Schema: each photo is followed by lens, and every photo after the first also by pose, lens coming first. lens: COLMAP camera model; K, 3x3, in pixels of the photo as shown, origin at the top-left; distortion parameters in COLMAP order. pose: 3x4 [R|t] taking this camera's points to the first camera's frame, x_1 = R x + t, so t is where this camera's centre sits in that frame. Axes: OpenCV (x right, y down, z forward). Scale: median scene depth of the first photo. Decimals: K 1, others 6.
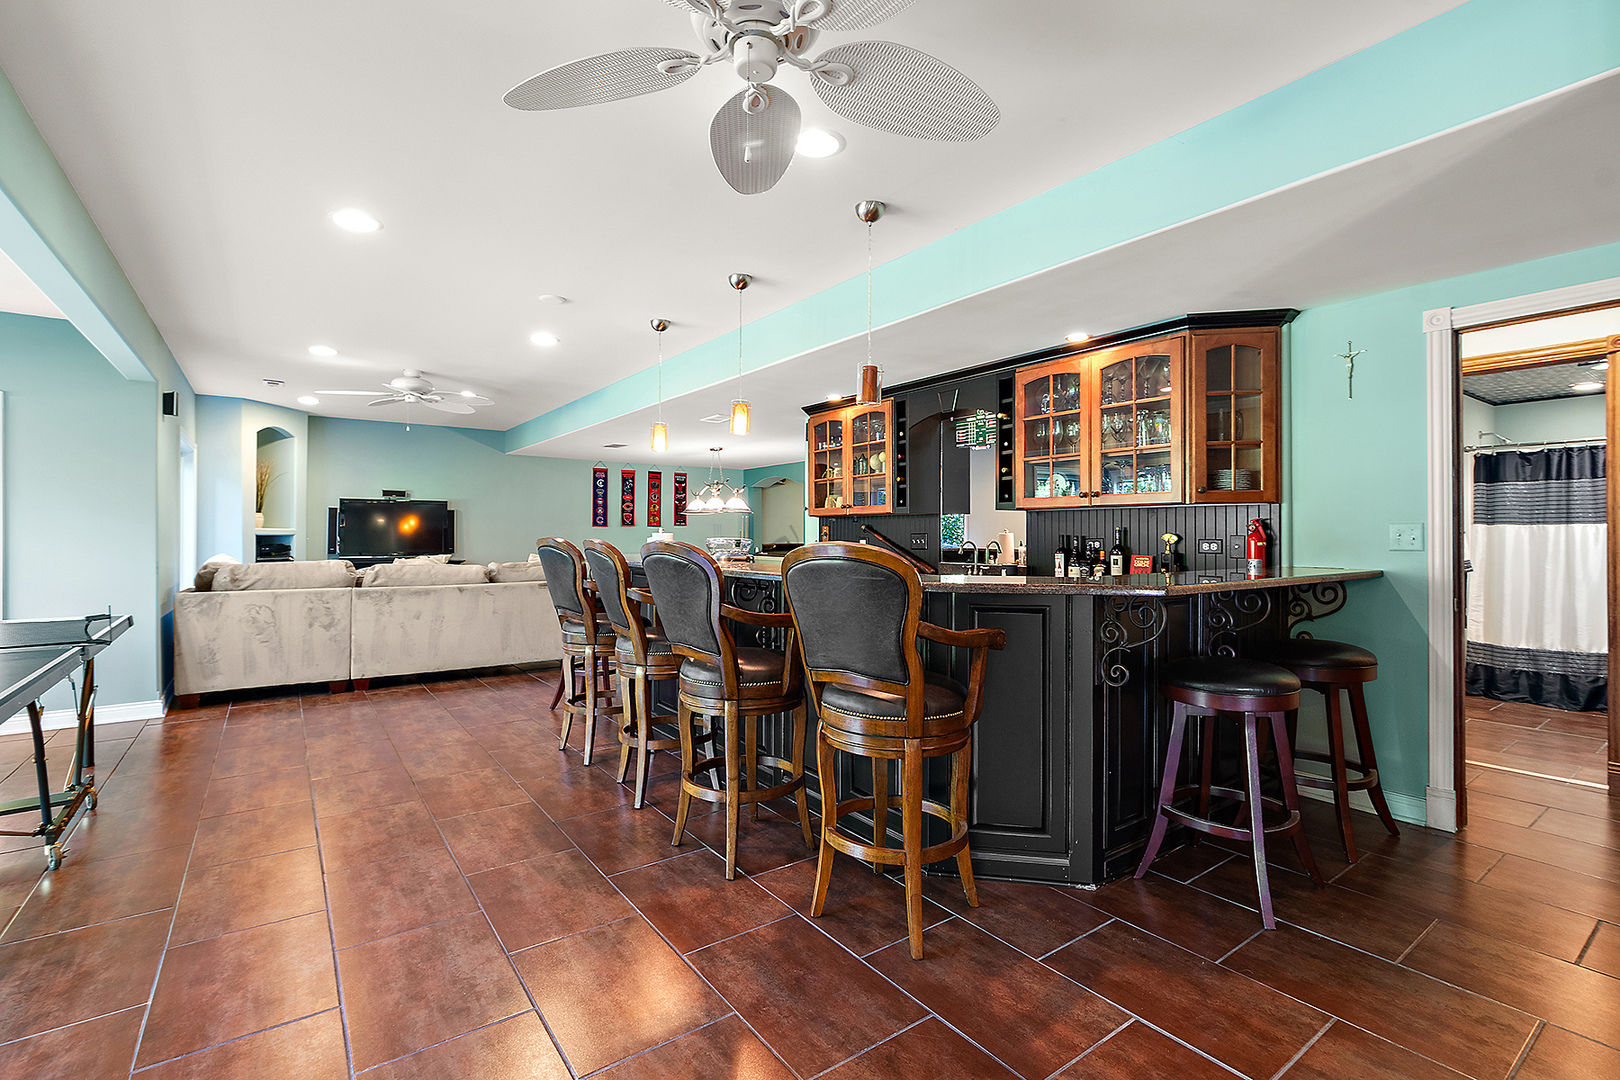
lens RADIAL K [[727.1, 0, 813.5], [0, 727.1, 536.2], [0, 0, 1]] dist [-0.002099, 0.001232]
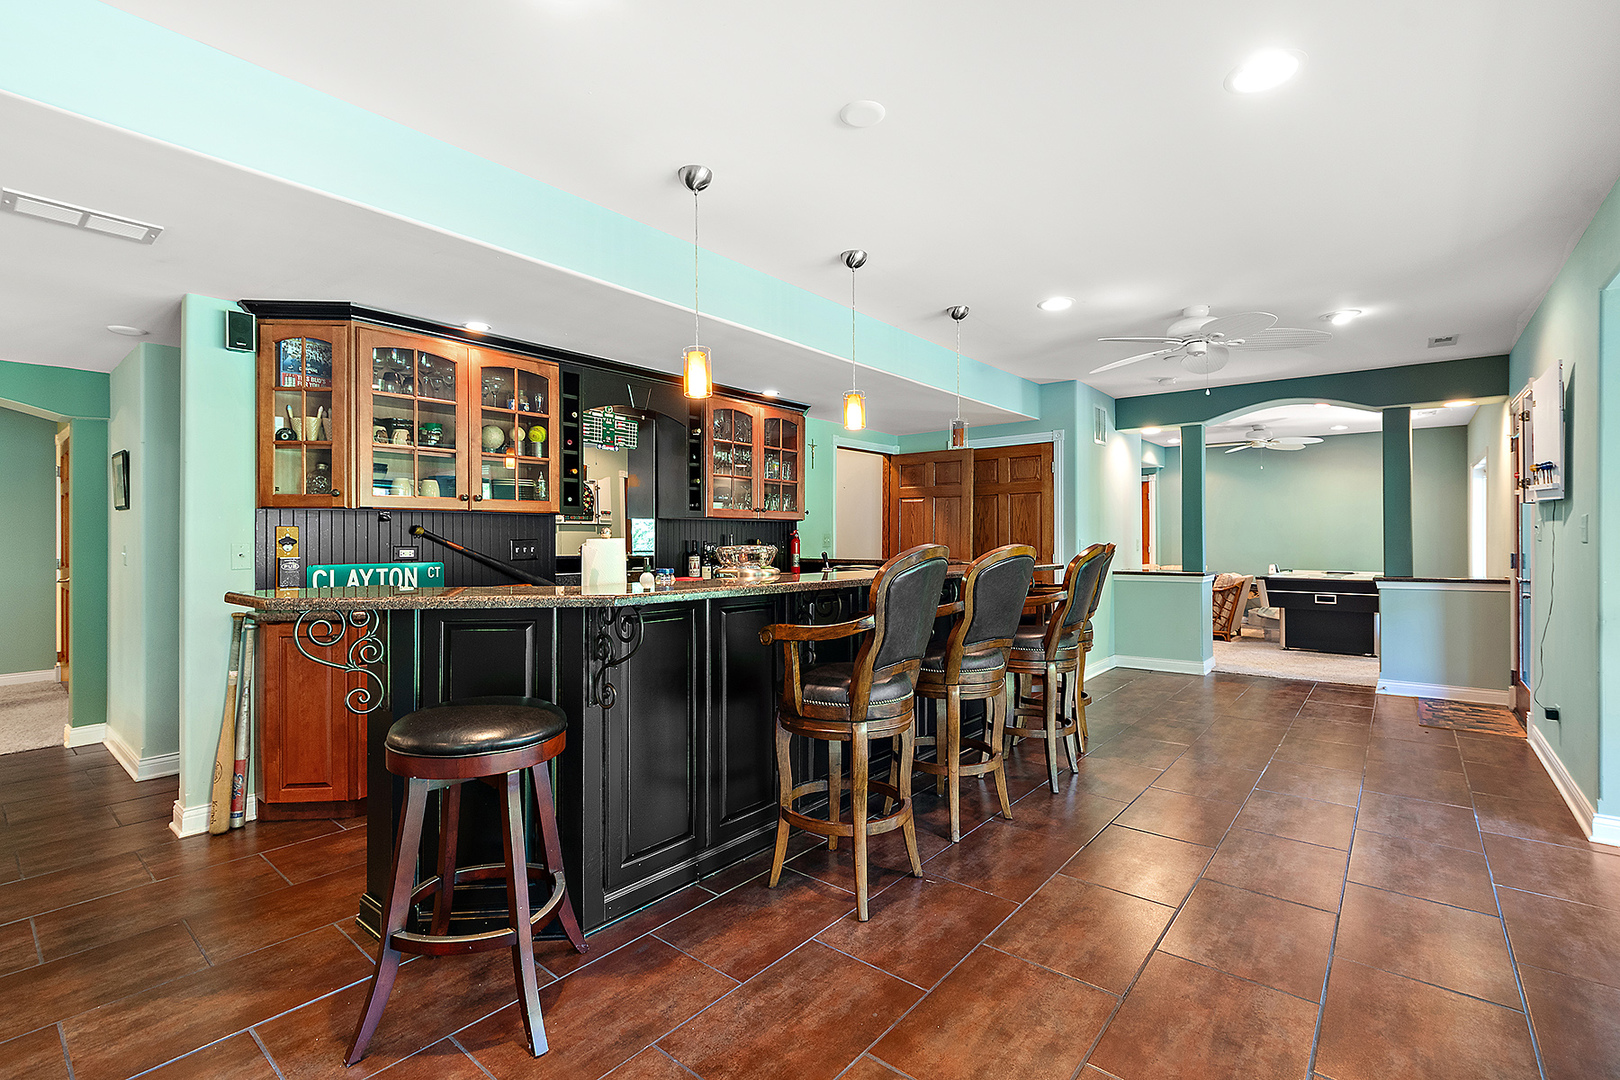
lens RADIAL K [[727.1, 0, 792.5], [0, 727.1, 537.3], [0, 0, 1]] dist [-0.002099, 0.001232]
pose [[-0.230300, 0.003096, 0.973115, -0.674905], [0.004580, 0.999987, -0.002098, -0.002895], [-0.973109, 0.003973, -0.230312, 0.900804]]
